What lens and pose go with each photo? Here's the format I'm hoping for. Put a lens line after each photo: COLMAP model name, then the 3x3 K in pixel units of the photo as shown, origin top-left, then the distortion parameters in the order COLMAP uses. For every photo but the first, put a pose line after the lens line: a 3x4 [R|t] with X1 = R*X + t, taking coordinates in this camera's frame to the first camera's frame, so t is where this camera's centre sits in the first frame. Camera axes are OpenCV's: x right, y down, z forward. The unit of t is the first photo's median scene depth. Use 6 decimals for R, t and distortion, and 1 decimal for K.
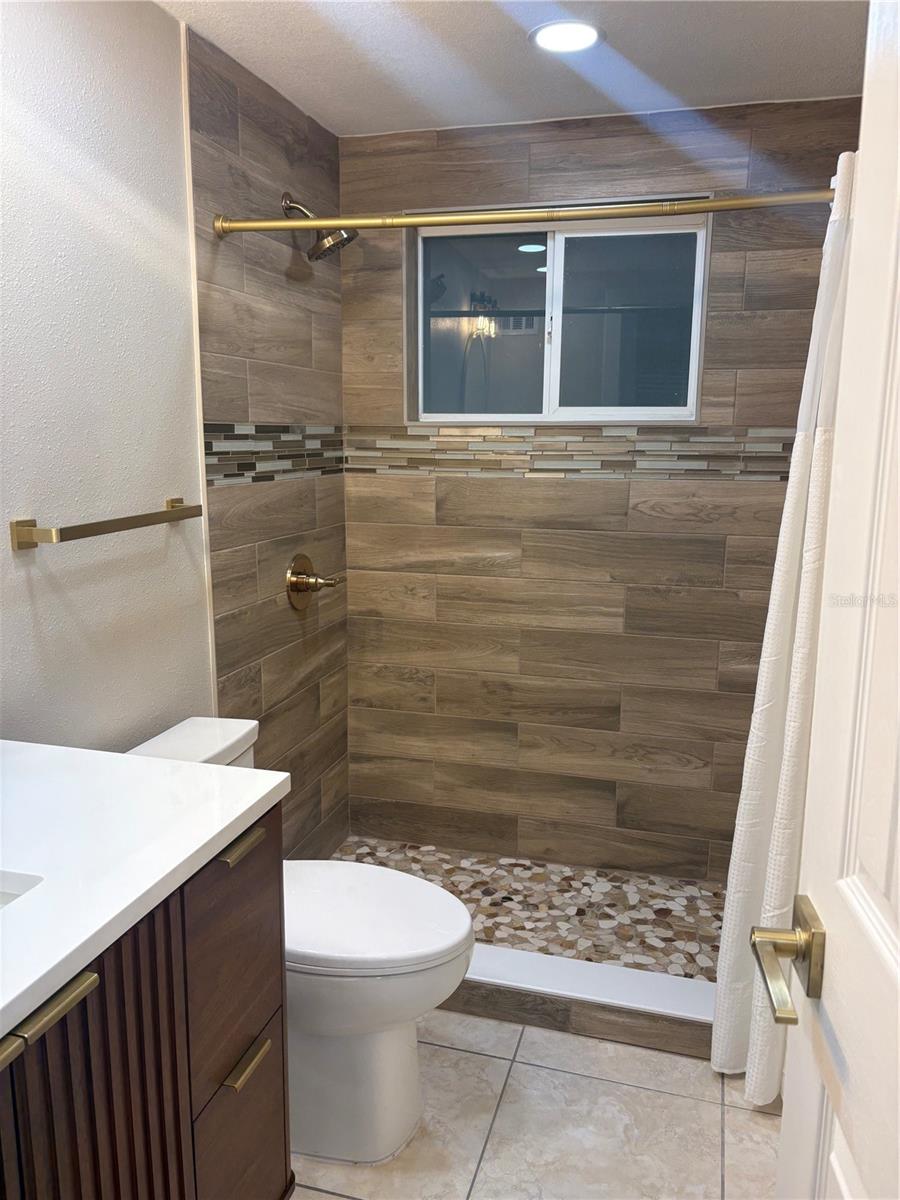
lens RADIAL K [[921.3, 0, 479.6], [0, 921.3, 607.9], [0, 0, 1]] dist [0.047102, -0.046285]
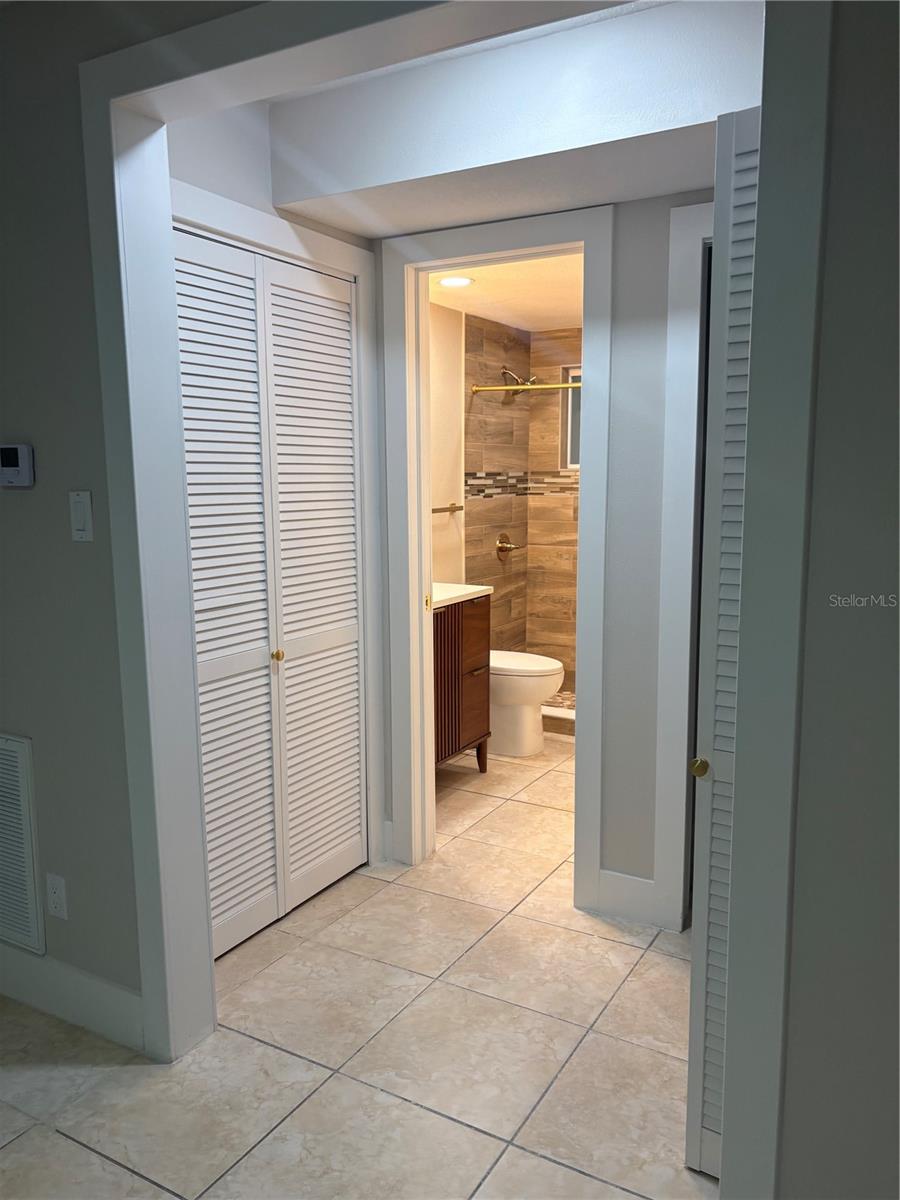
lens RADIAL K [[921.3, 0, 418.9], [0, 921.3, 611.5], [0, 0, 1]] dist [0.047102, -0.046285]
pose [[0.955078, 0.025821, -0.295229, 0.238045], [-0.038083, 0.998631, -0.035861, 0.196737], [0.293899, 0.045493, 0.954753, -1.019547]]
